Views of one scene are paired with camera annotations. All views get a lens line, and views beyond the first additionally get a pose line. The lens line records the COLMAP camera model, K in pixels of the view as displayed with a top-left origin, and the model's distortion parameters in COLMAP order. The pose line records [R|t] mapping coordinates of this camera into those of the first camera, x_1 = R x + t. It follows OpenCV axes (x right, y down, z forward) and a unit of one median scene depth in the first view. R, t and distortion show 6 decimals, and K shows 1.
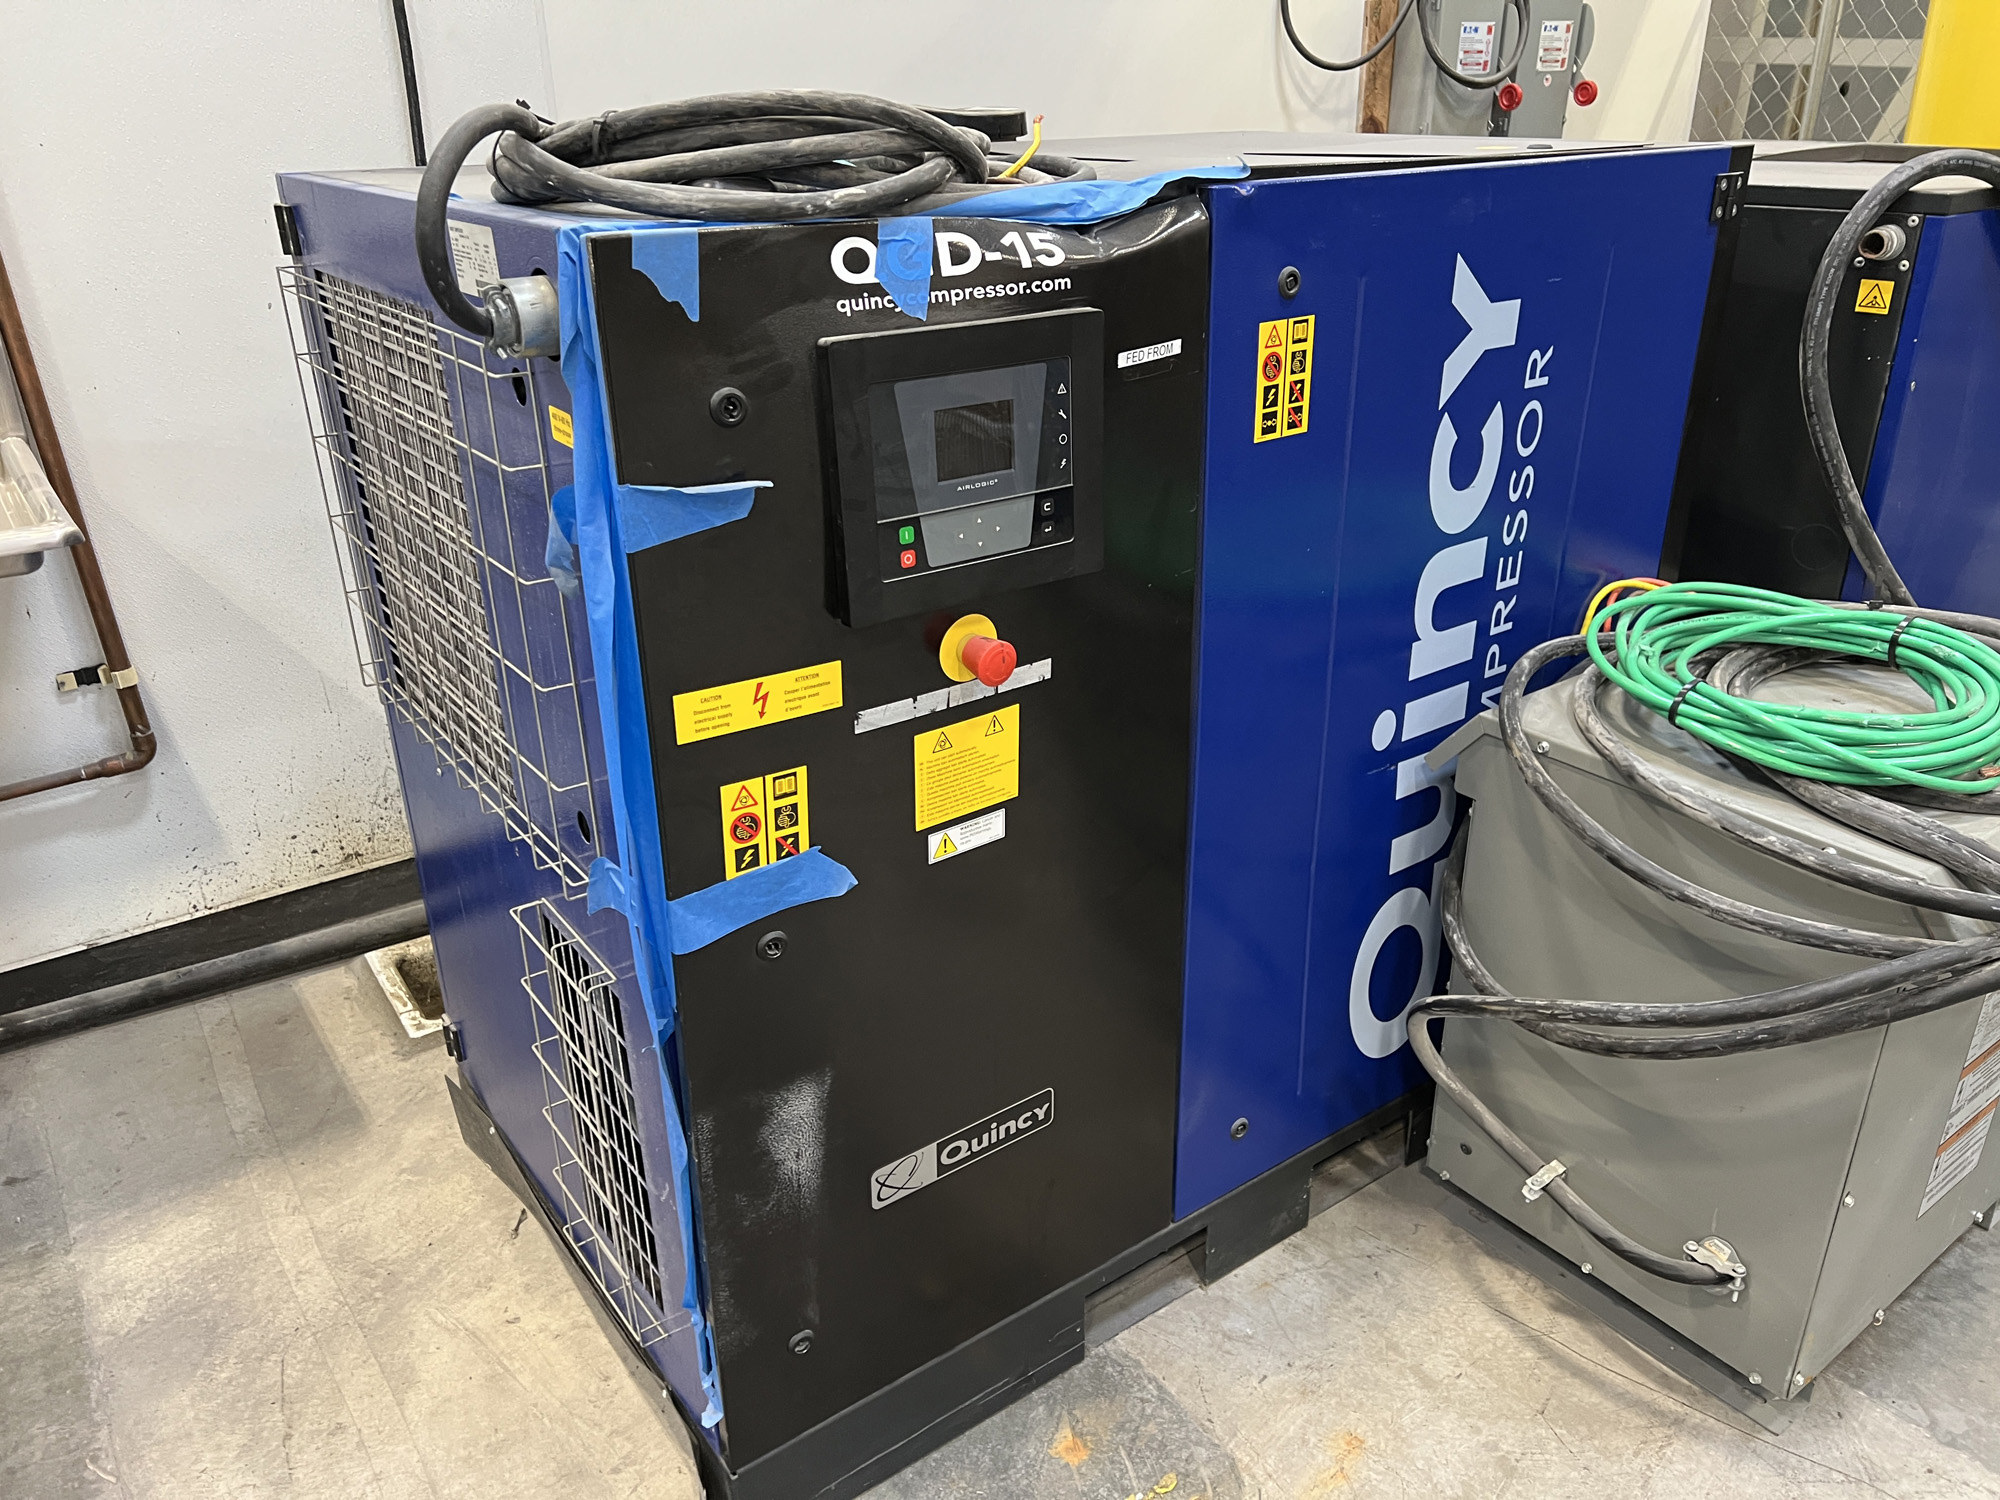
lens RADIAL K [[1522.6, 0, 1005.3], [0, 1522.6, 764.6], [0, 0, 1]] dist [0.046213, -0.050162]
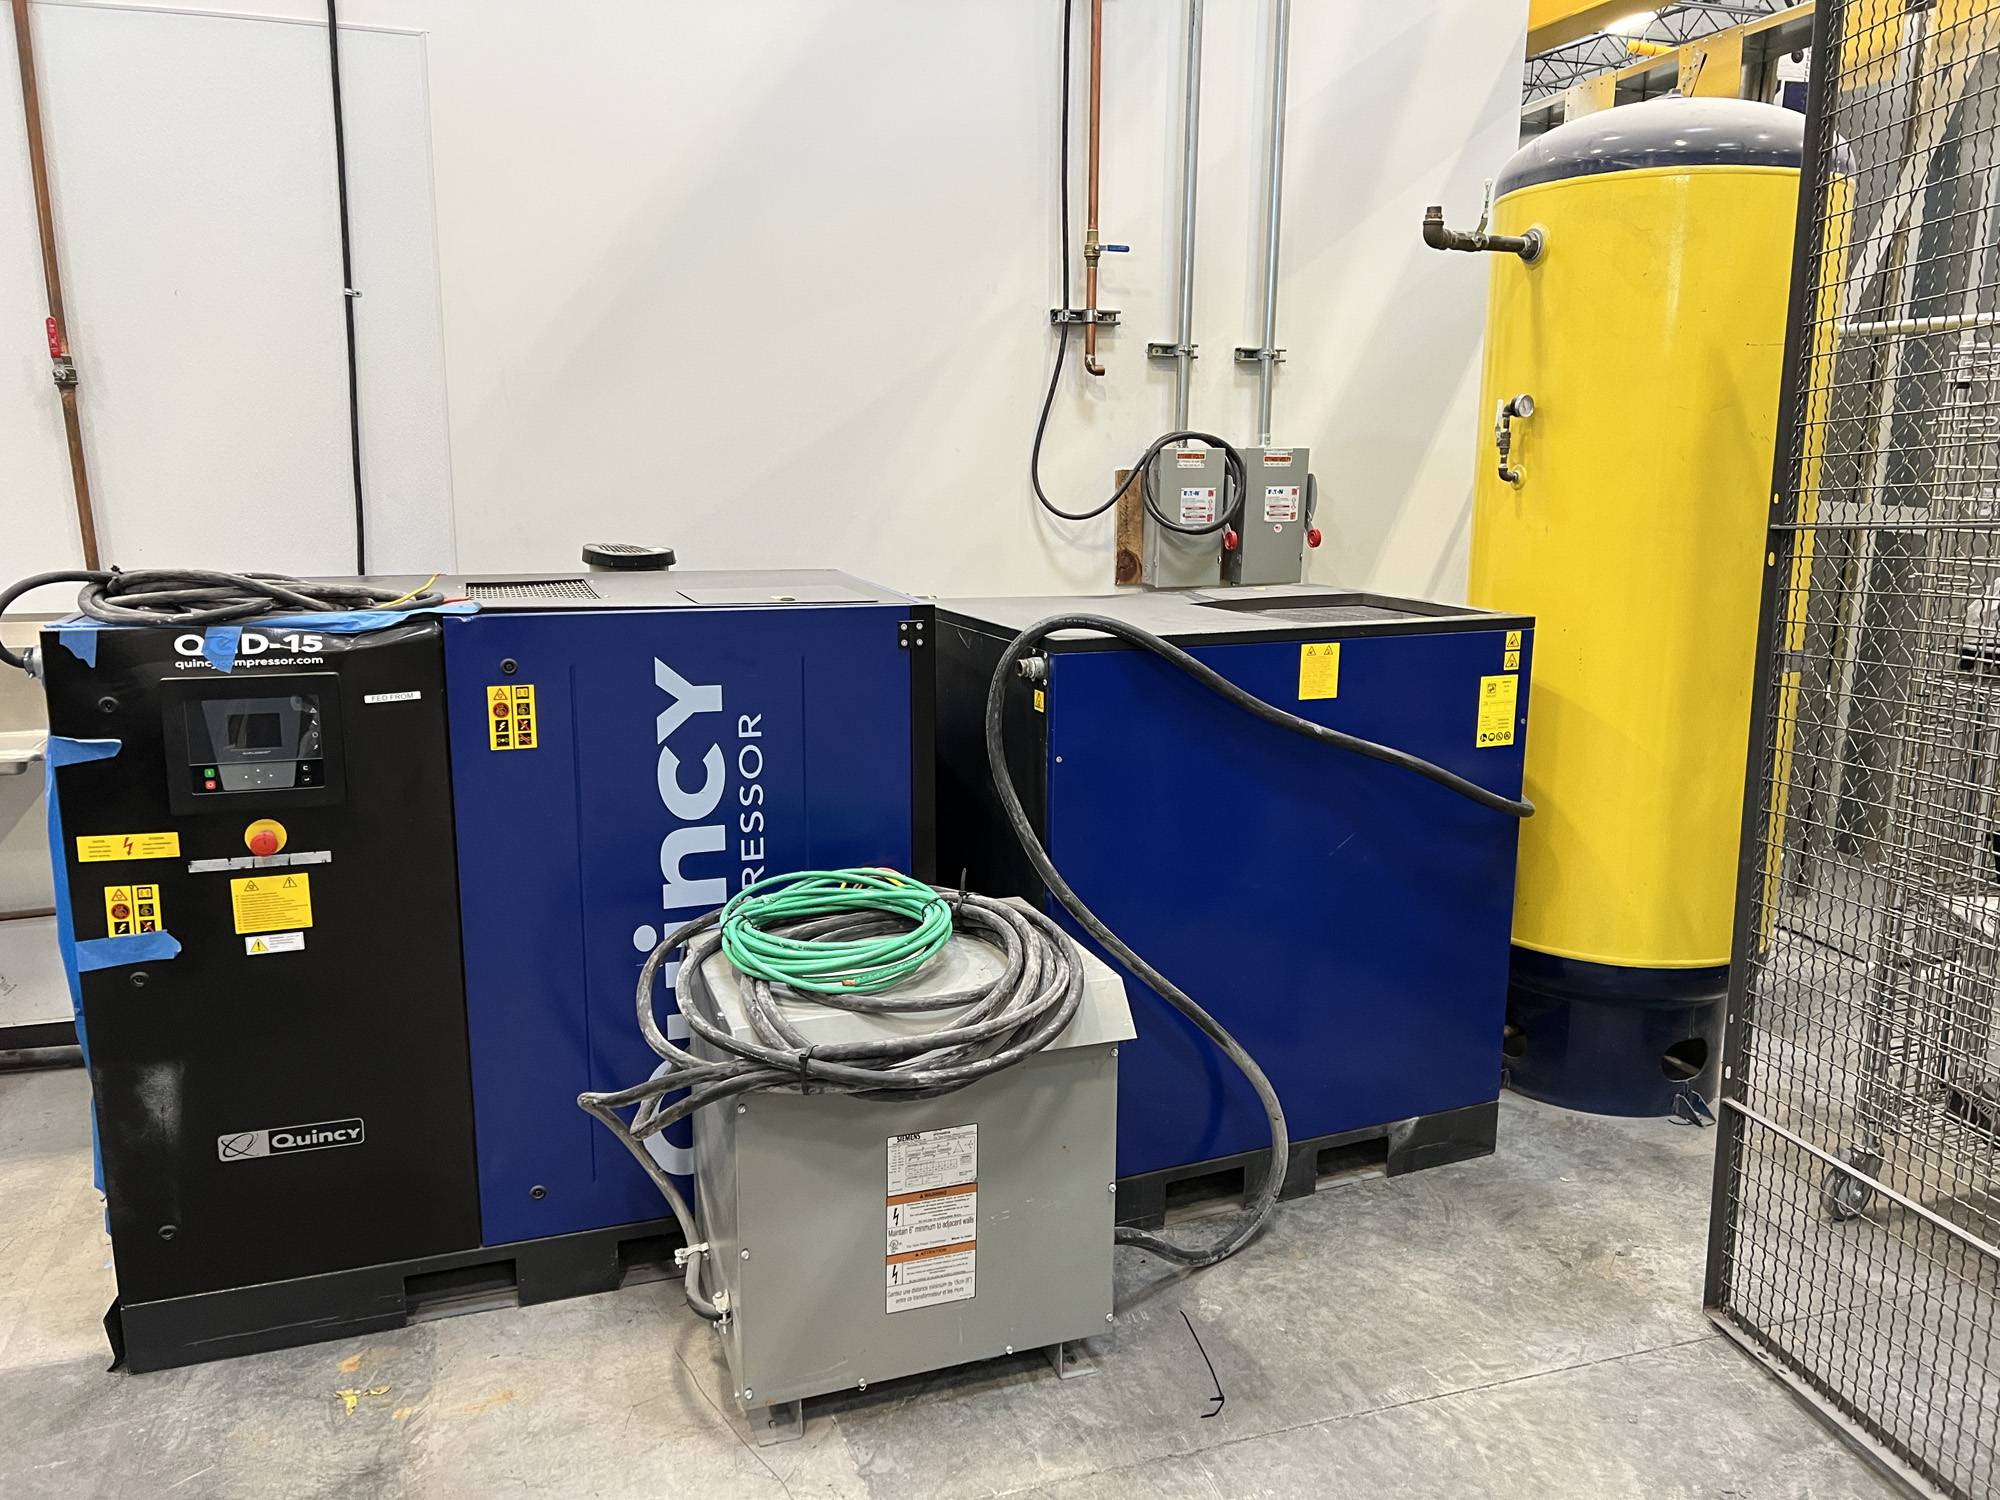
lens RADIAL K [[1522.6, 0, 999.5], [0, 1522.6, 734.0], [0, 0, 1]] dist [0.046213, -0.050162]
pose [[0.956741, 0.074613, -0.281211, 1.331502], [-0.138715, 0.966608, -0.215468, 0.082209], [0.255744, 0.245155, 0.935144, -0.577933]]
